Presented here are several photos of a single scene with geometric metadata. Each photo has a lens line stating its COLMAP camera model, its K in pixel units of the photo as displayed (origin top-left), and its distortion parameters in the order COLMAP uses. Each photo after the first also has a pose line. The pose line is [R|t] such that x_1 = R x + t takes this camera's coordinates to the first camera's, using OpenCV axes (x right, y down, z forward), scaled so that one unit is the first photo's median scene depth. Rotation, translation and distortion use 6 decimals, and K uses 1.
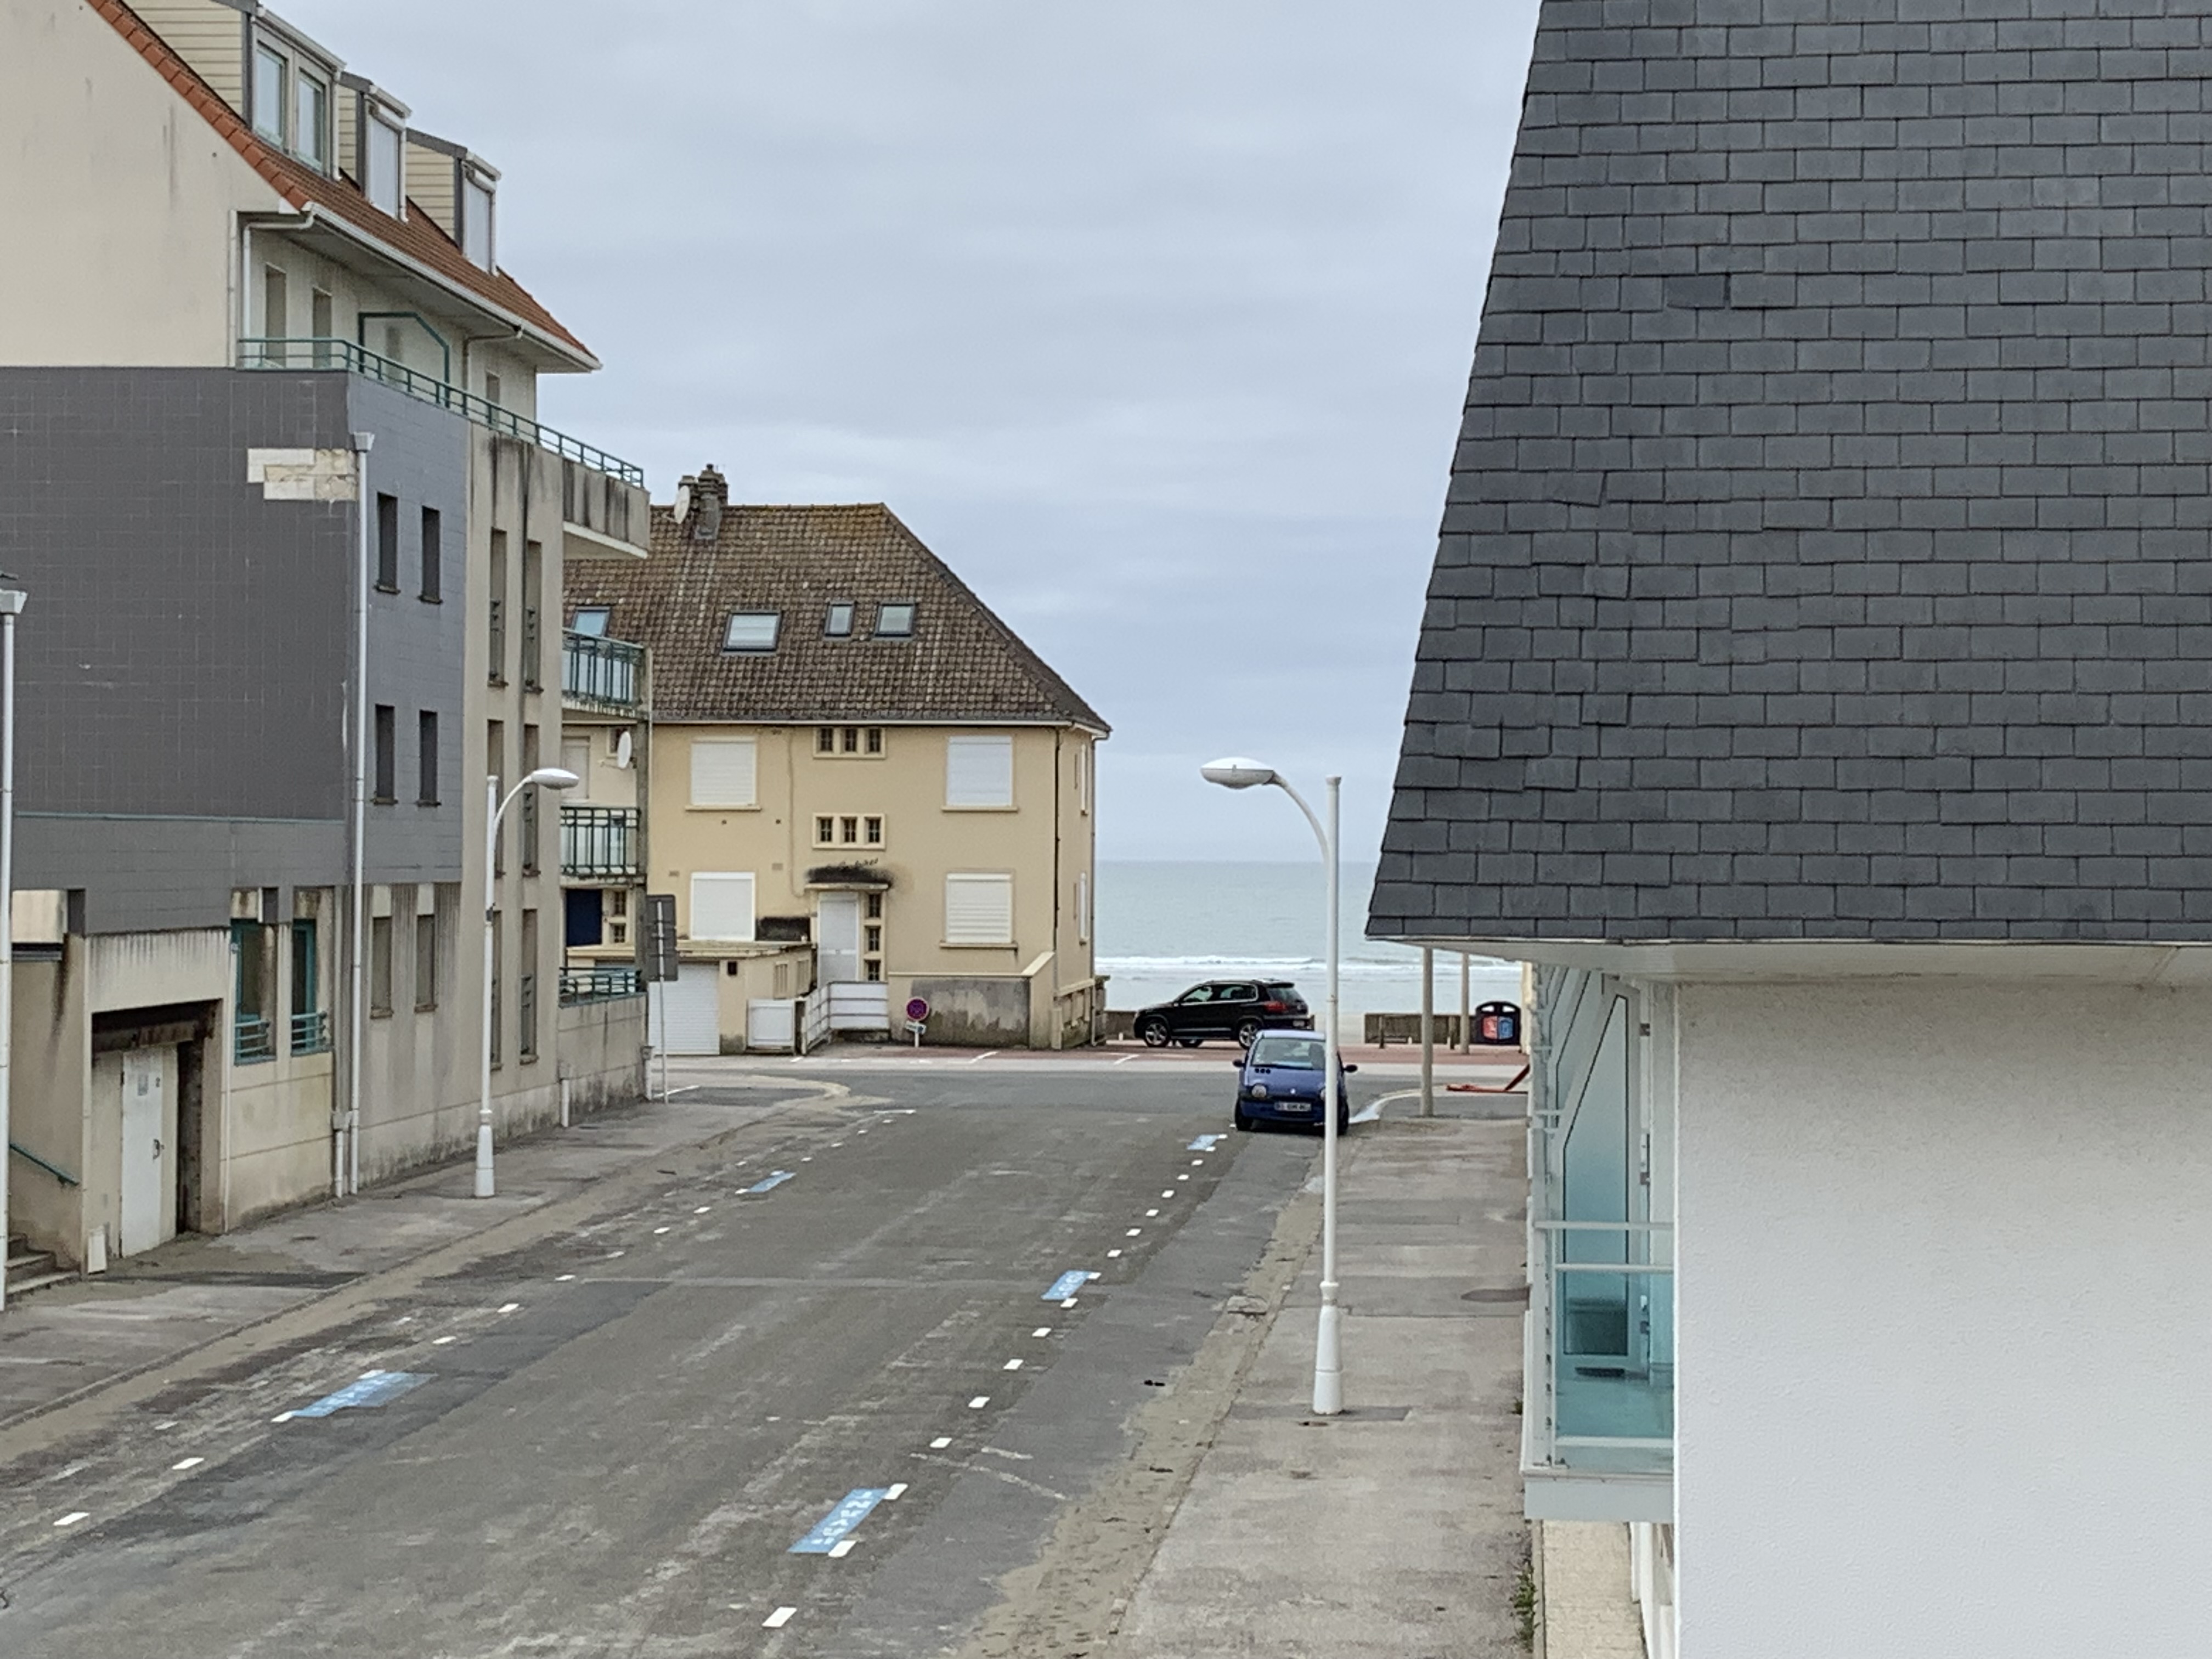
lens RADIAL K [[4305.9, 0, 1106.0], [0, 4305.9, 829.5], [0, 0, 1]] dist [0.080255, 0.173821]
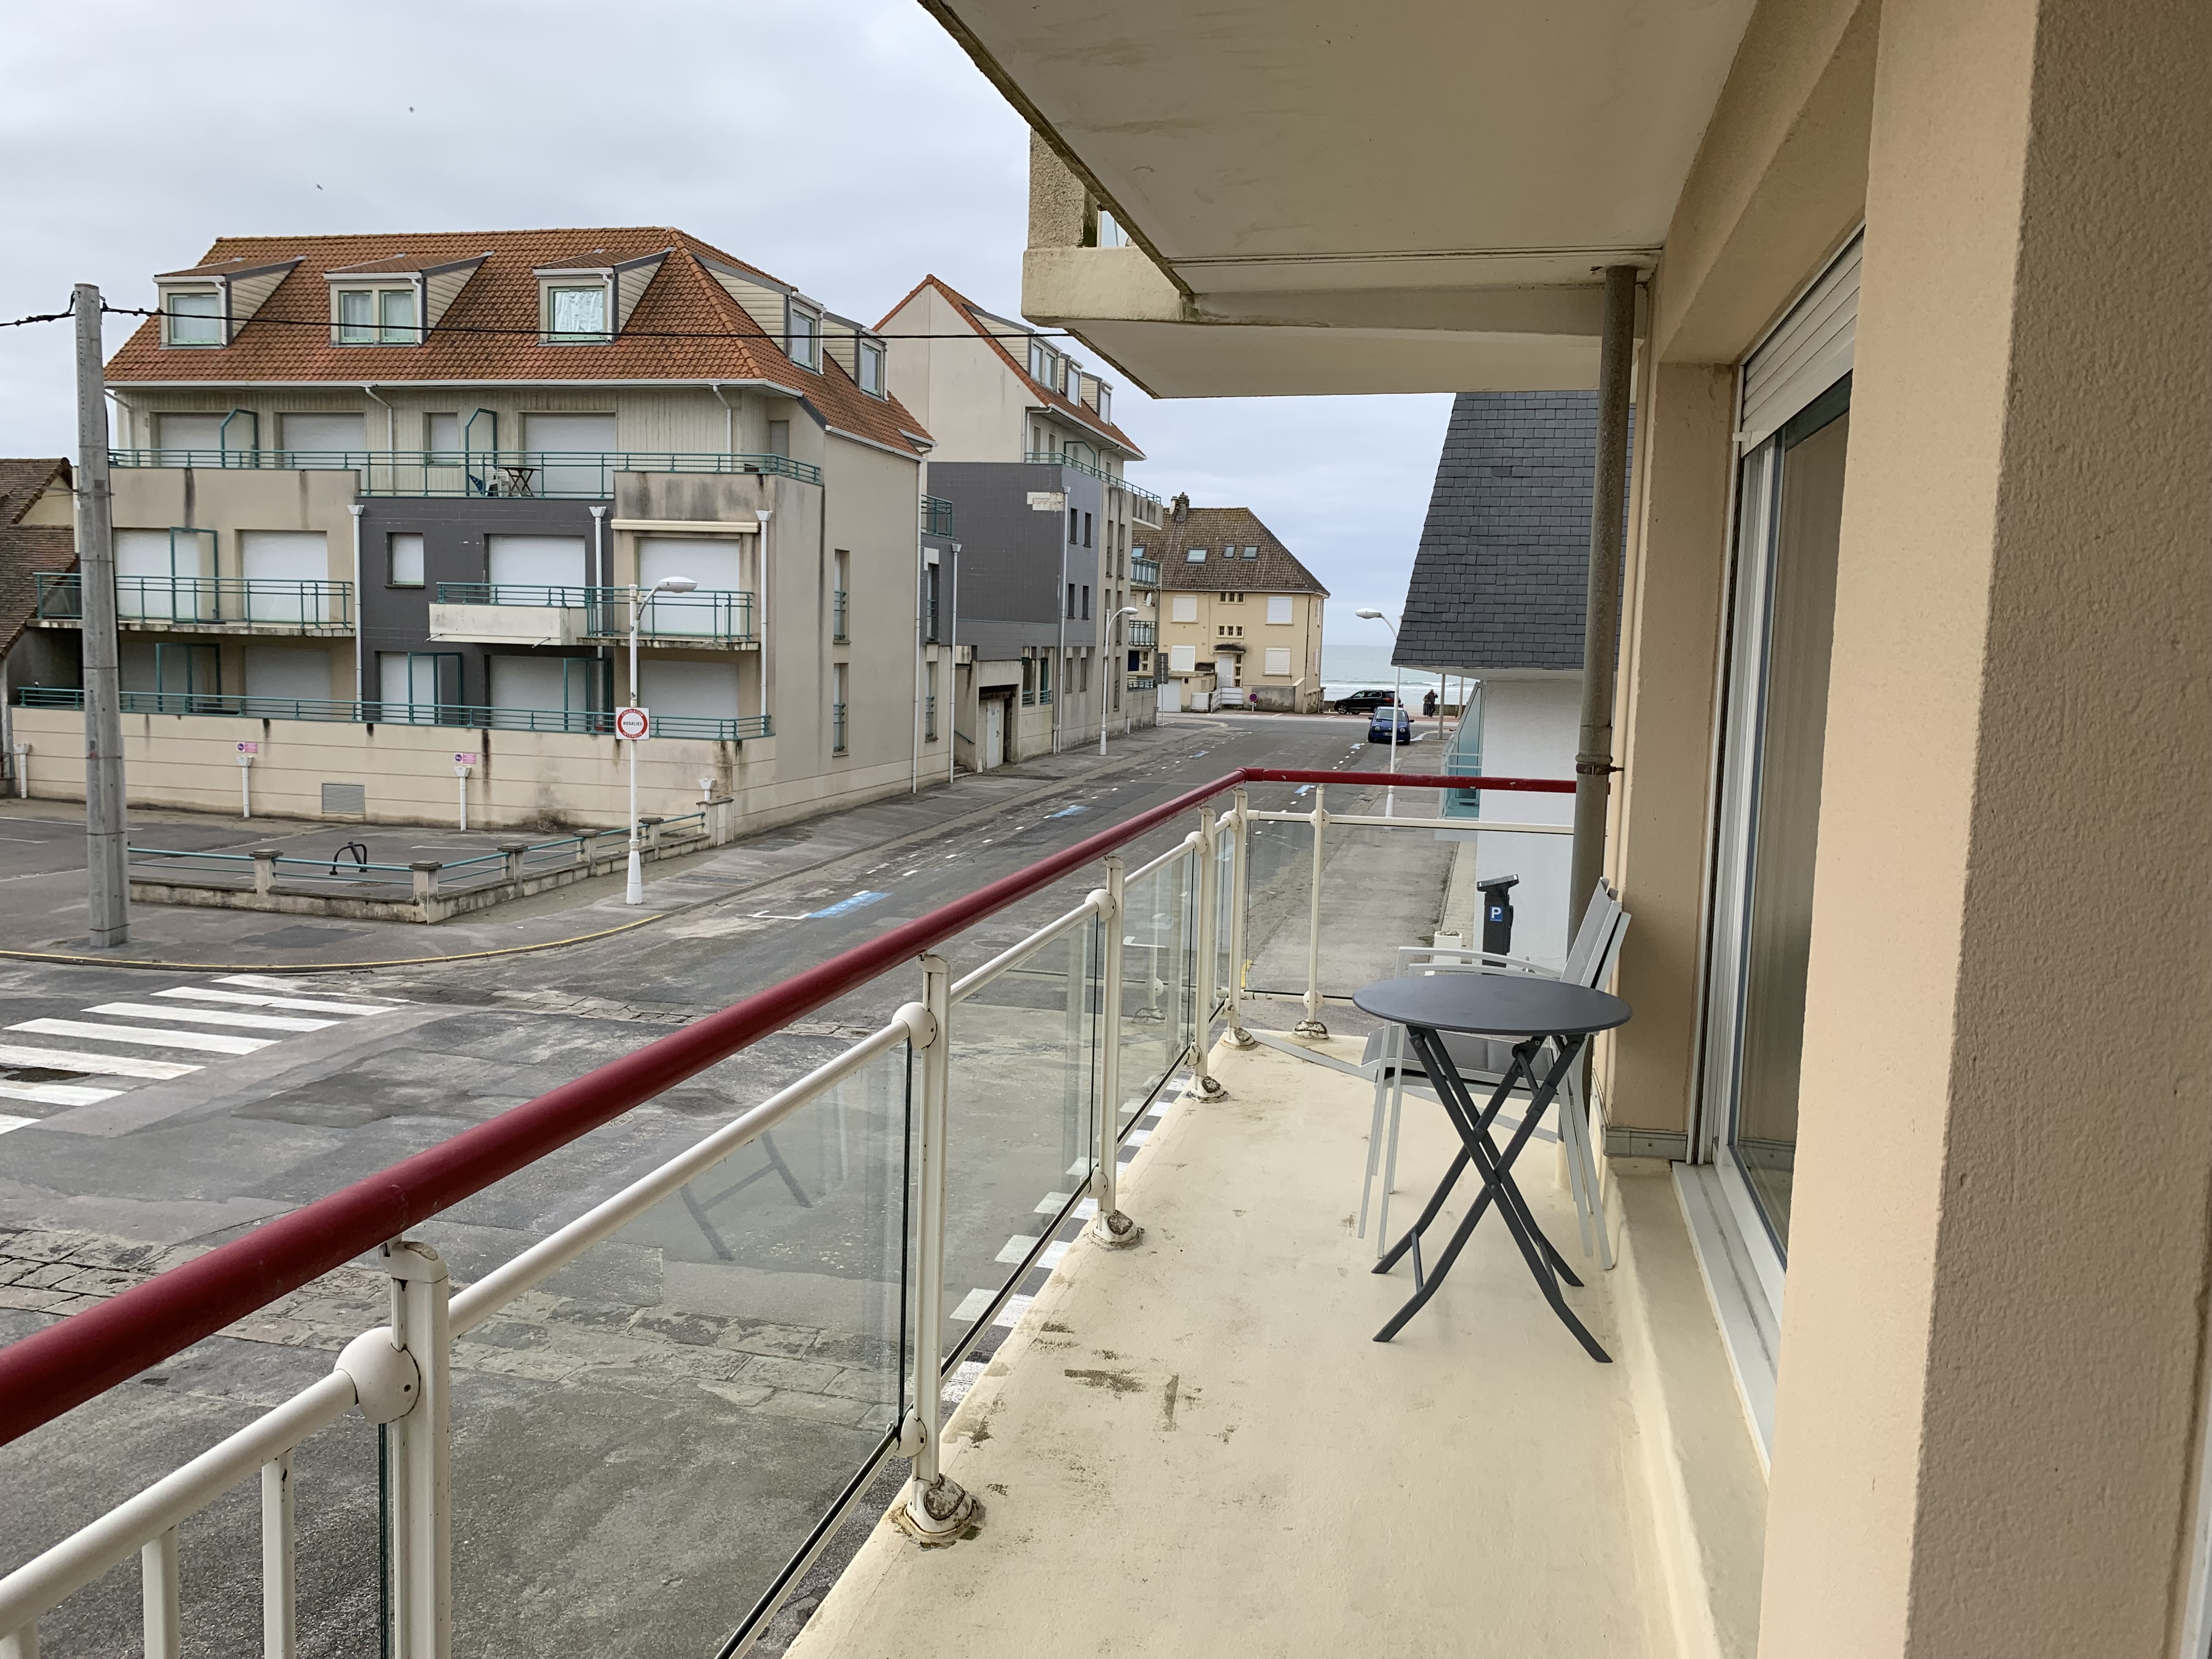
lens RADIAL K [[1639.6, 0, 1089.6], [0, 1639.6, 809.8], [0, 0, 1]] dist [0.183818, -0.275311]
pose [[0.989525, 0.036701, -0.139621, 0.003405], [-0.021336, 0.993704, 0.109991, 0.000036], [0.142778, -0.105860, 0.984077, -0.103107]]
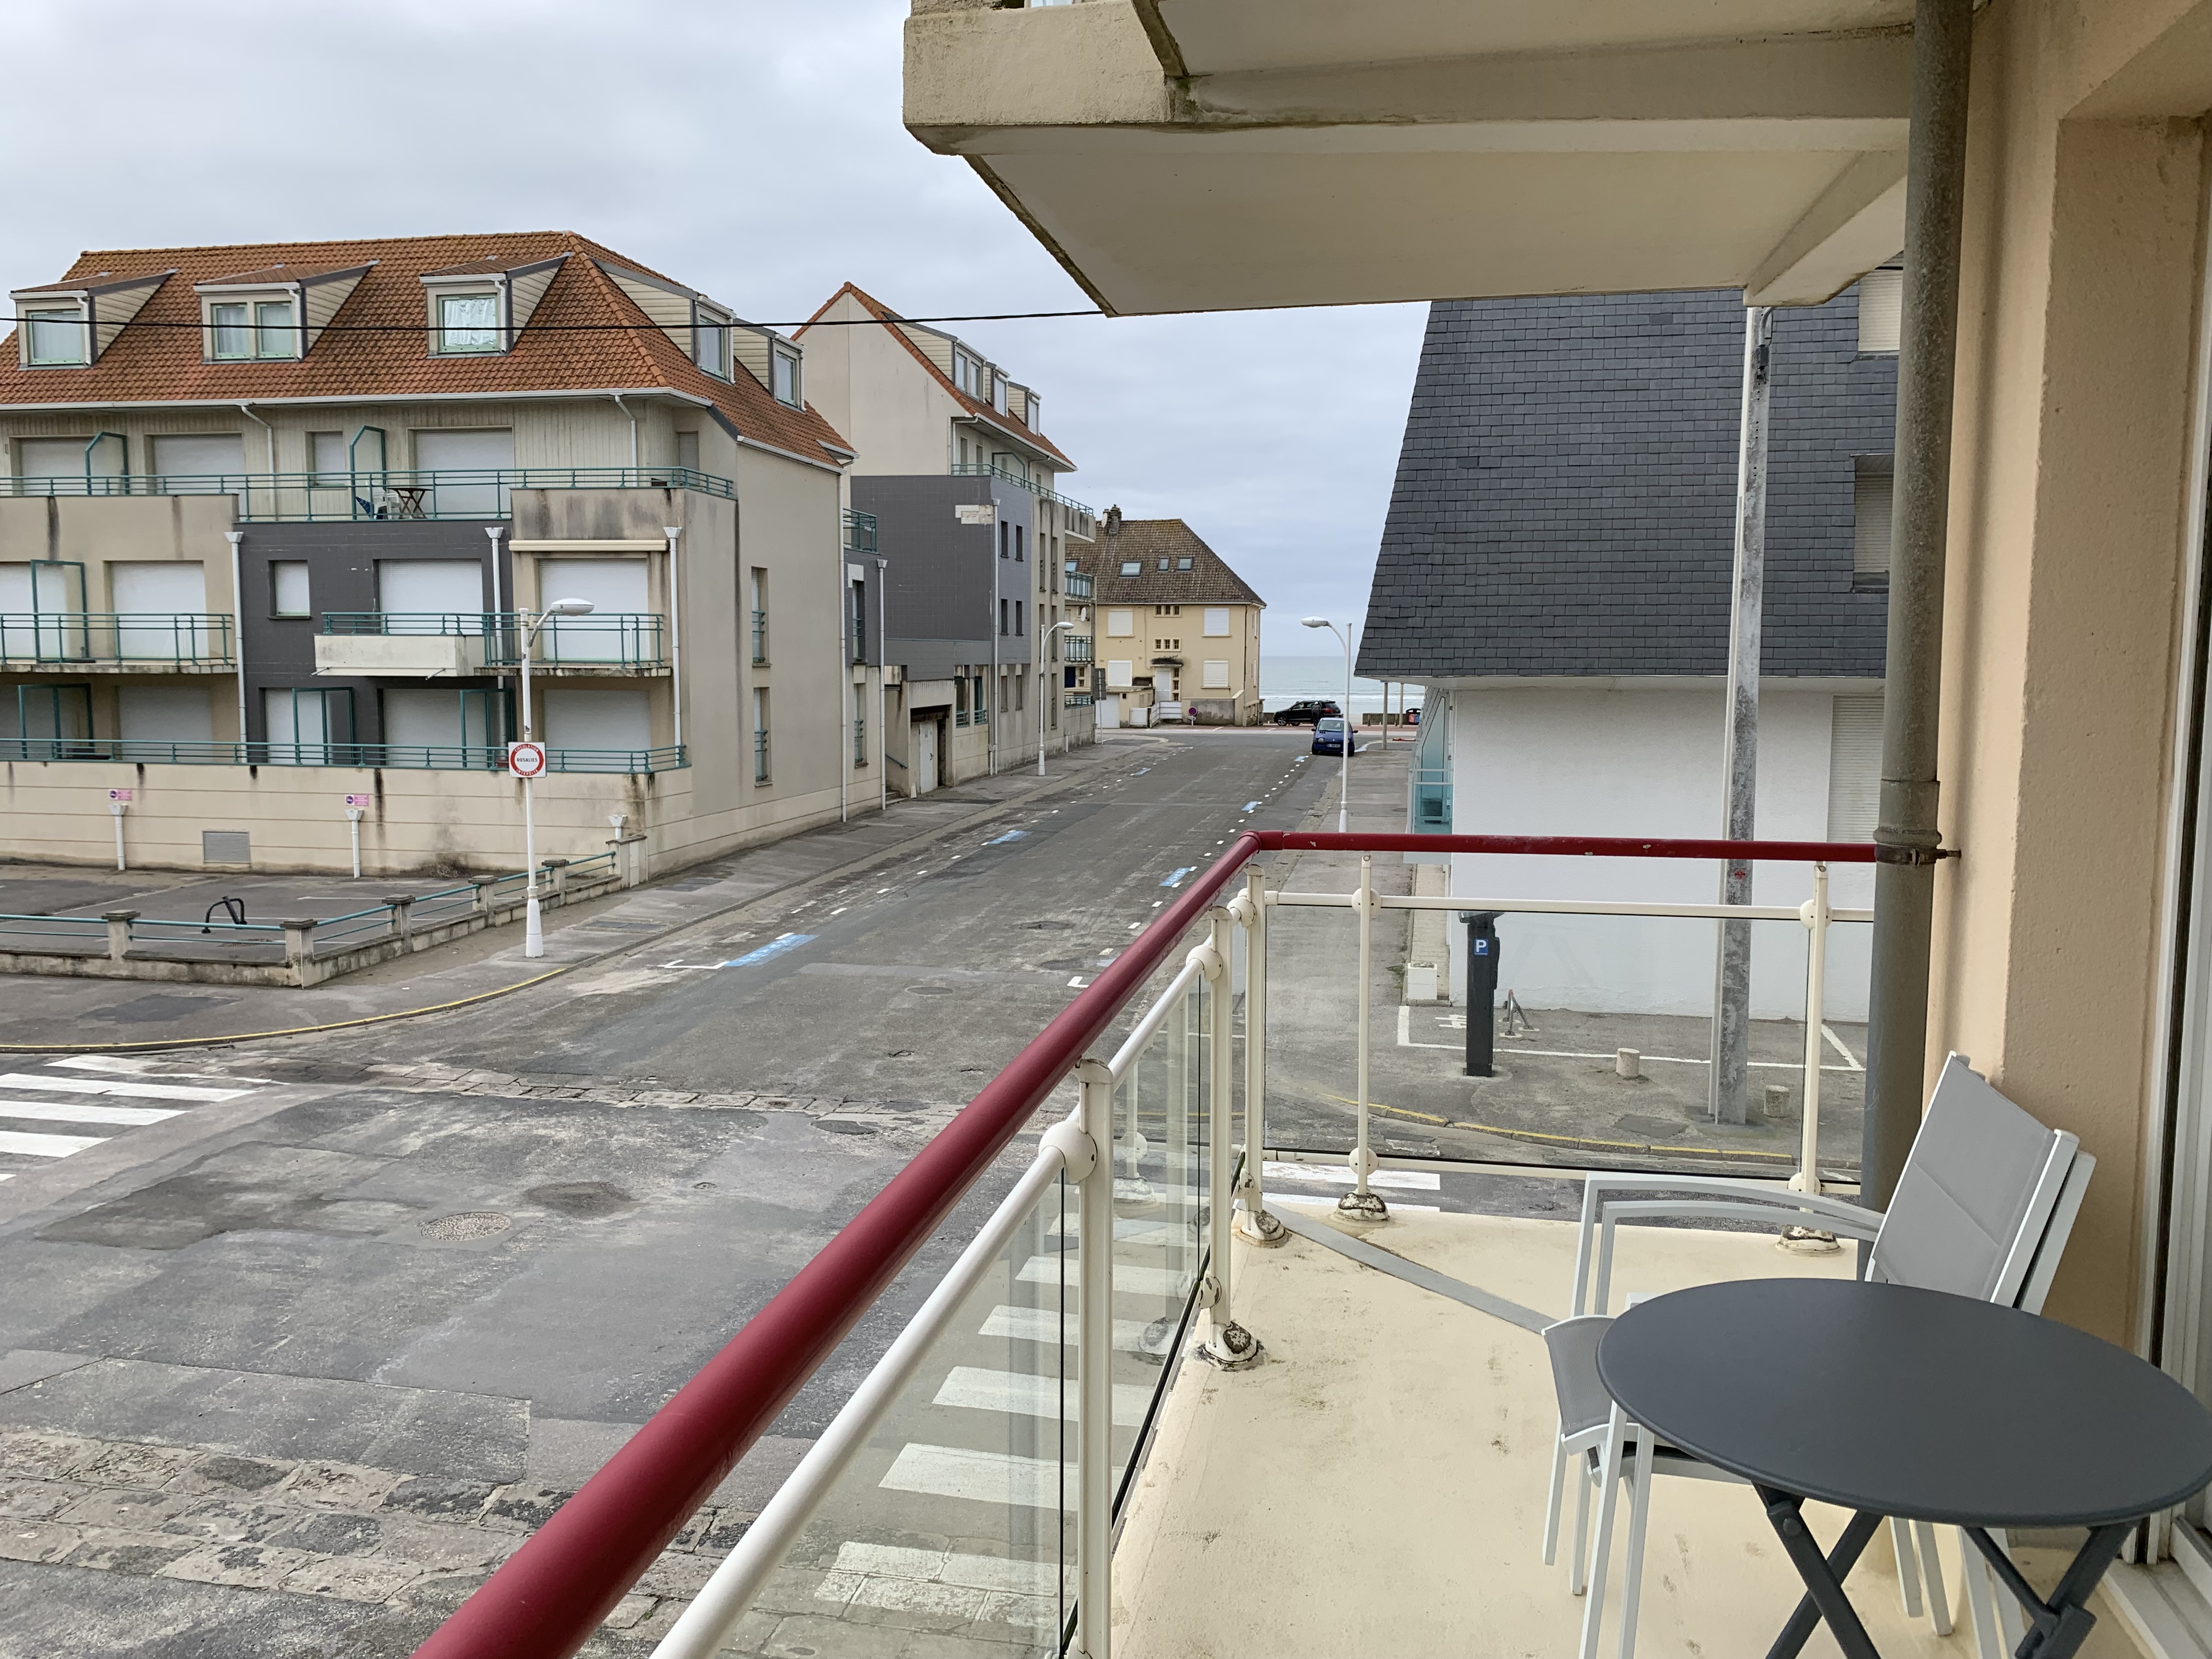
lens RADIAL K [[1649.1, 0, 1080.3], [0, 1649.1, 832.8], [0, 0, 1]] dist [0.119459, -0.126108]
pose [[0.994023, 0.009515, -0.108756, -0.001684], [0.002878, 0.993564, 0.113233, 0.000502], [0.109133, -0.112869, 0.987598, -0.069213]]
